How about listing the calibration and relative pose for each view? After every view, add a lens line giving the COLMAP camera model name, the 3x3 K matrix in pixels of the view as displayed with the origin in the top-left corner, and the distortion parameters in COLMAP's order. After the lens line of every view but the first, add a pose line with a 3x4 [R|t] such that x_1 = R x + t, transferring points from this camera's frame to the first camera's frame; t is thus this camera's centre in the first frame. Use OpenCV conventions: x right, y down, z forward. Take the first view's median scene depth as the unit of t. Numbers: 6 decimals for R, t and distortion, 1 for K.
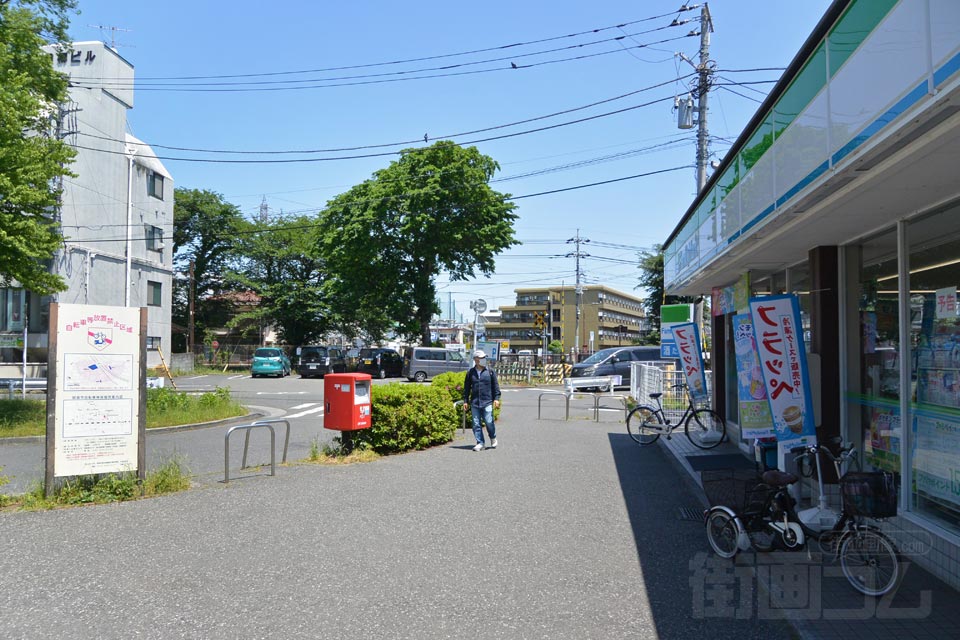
lens RADIAL K [[743.9, 0, 475.8], [0, 743.9, 329.4], [0, 0, 1]] dist [-0.003135, 0.002721]
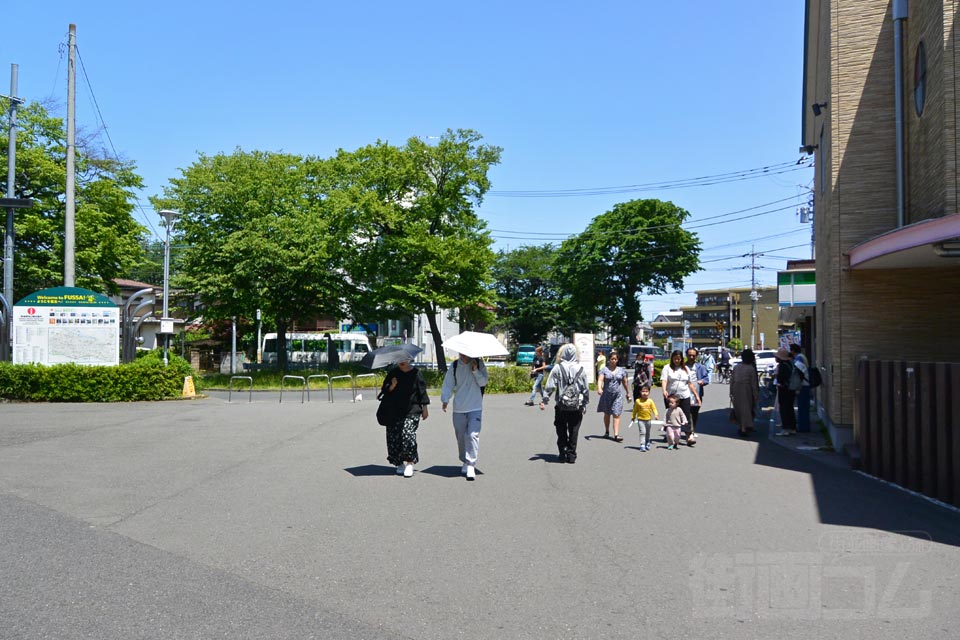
lens RADIAL K [[743.9, 0, 475.8], [0, 743.9, 329.4], [0, 0, 1]] dist [-0.003135, 0.002721]
pose [[0.973387, -0.001889, -0.229158, -0.032810], [0.002812, 0.999989, 0.003699, -0.010898], [0.229148, -0.004245, 0.973382, -0.390942]]
